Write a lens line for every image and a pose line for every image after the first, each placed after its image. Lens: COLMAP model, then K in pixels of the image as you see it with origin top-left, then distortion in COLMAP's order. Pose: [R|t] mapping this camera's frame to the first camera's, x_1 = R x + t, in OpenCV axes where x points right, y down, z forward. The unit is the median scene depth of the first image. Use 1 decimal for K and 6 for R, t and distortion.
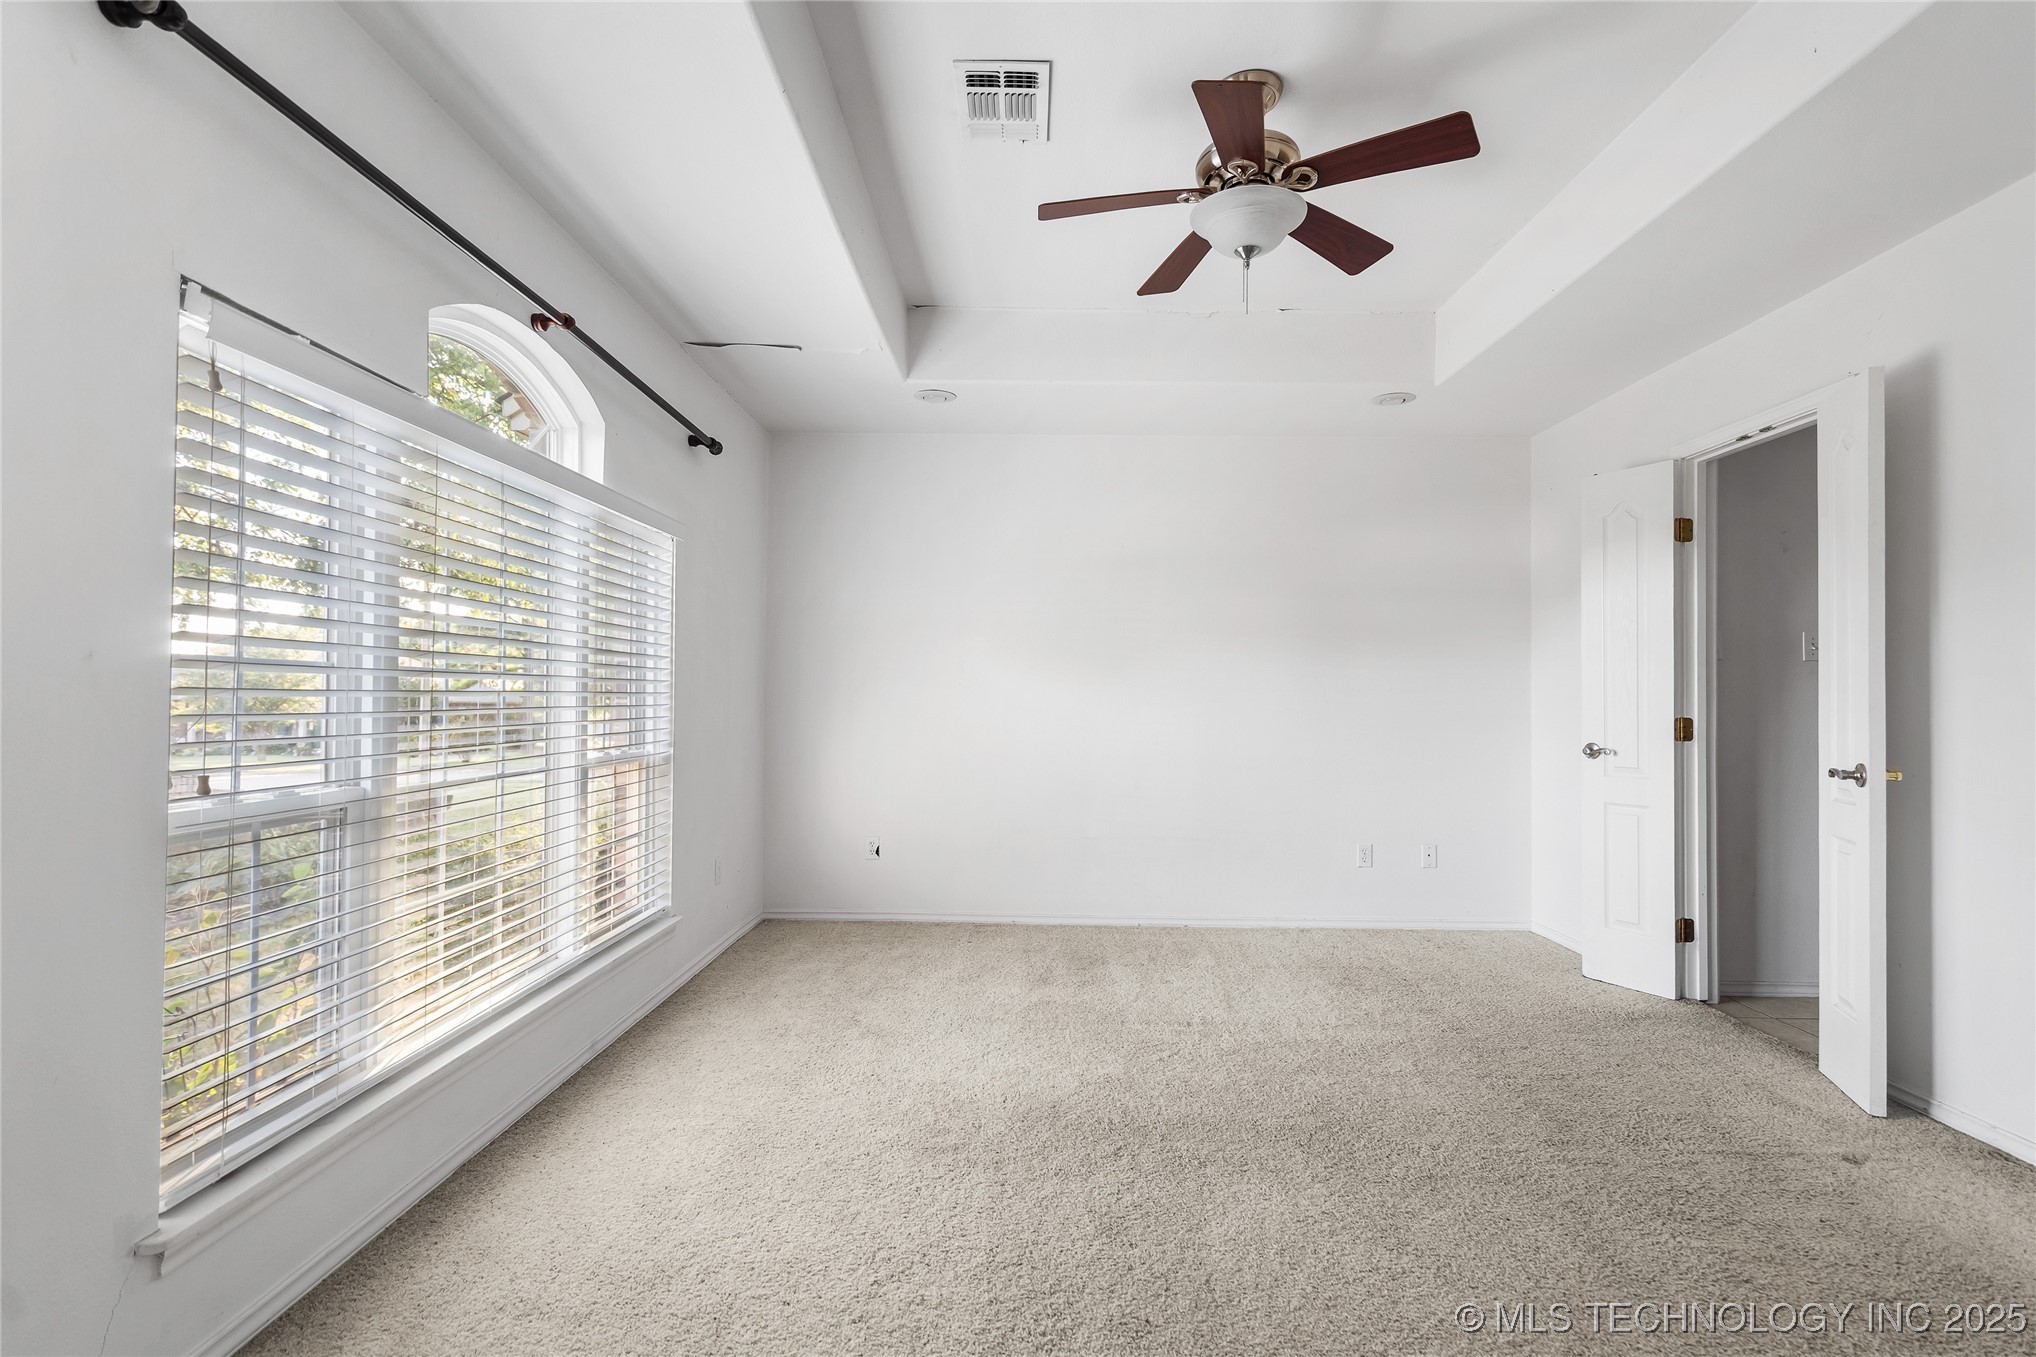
lens RADIAL K [[964.3, 0, 1018.4], [0, 964.3, 683.6], [0, 0, 1]] dist [-0.001905, 0.004123]
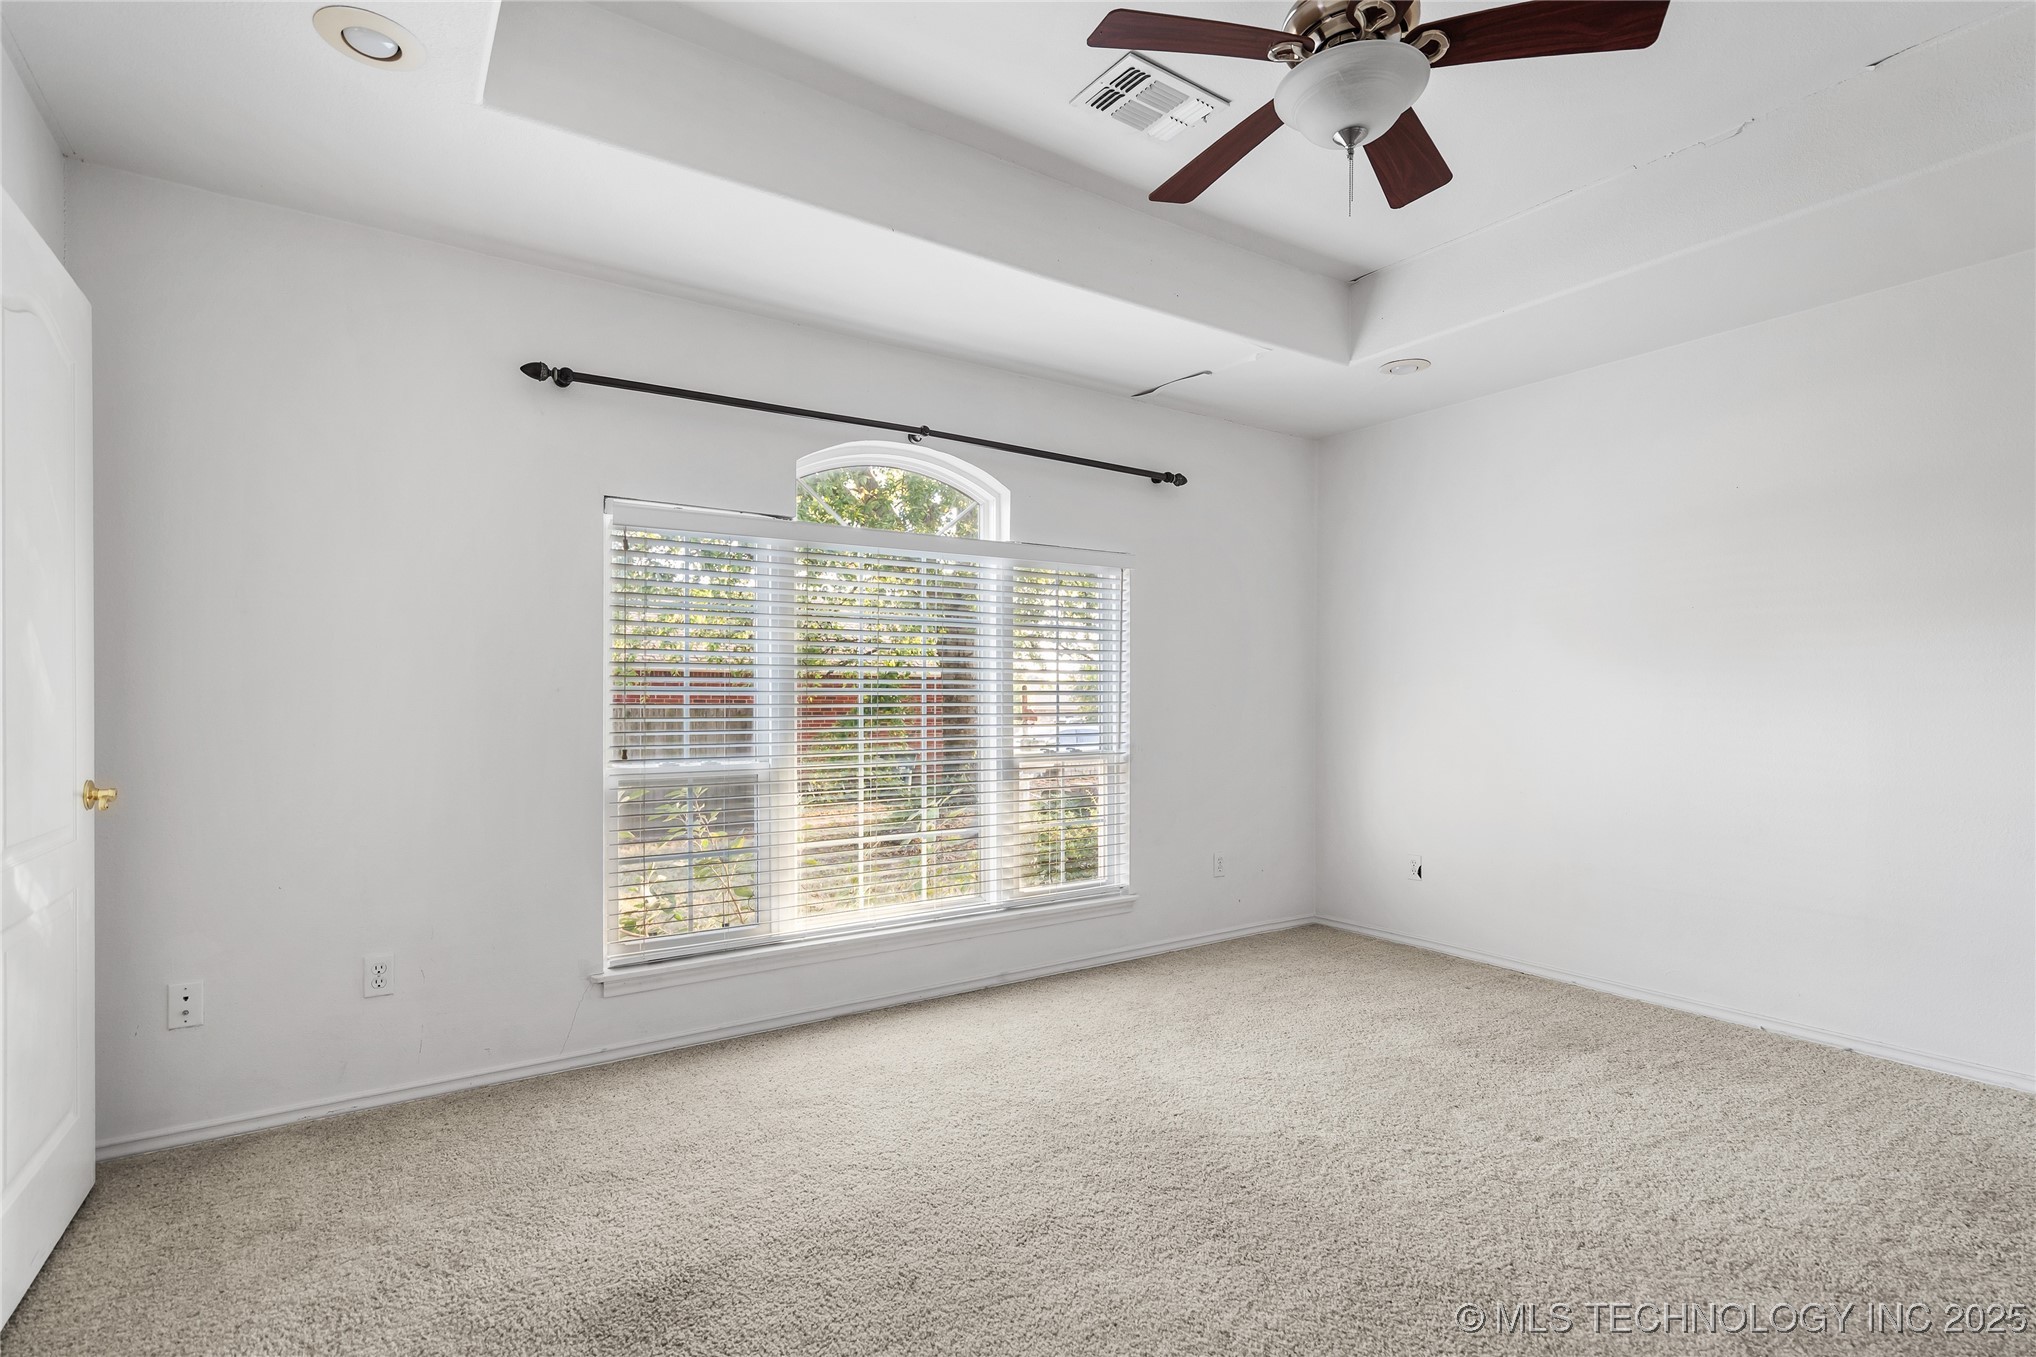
lens RADIAL K [[964.3, 0, 1045.3], [0, 964.3, 706.7], [0, 0, 1]] dist [-0.001905, 0.004123]
pose [[0.583820, -0.005044, -0.811868, 0.522690], [0.018456, 0.999805, 0.007060, 0.004981], [0.811673, -0.019106, 0.583799, 0.238726]]
